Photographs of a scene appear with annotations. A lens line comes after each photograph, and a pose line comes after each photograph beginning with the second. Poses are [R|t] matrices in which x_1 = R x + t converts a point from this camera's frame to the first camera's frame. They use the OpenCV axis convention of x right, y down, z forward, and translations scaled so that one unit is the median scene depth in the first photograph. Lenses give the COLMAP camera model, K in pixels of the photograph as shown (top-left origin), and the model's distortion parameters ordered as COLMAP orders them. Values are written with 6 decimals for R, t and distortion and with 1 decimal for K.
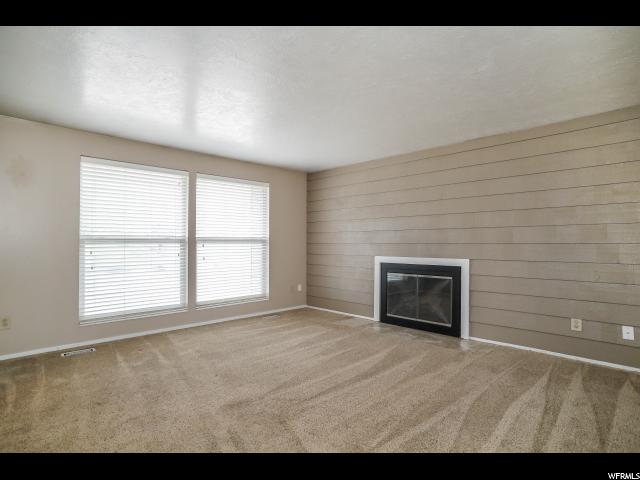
lens RADIAL K [[333.8, 0, 325.5], [0, 333.8, 240.8], [0, 0, 1]] dist [-0.057093, 0.008336]
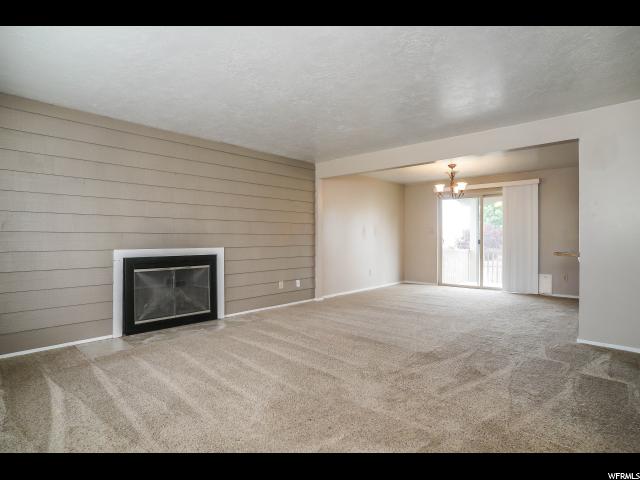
lens RADIAL K [[333.8, 0, 309.6], [0, 333.8, 241.6], [0, 0, 1]] dist [-0.057093, 0.008336]
pose [[-0.013169, -0.007222, 0.999887, -0.652542], [-0.010293, 0.999922, 0.007087, 0.021600], [-0.999860, -0.010199, -0.013242, 0.653659]]
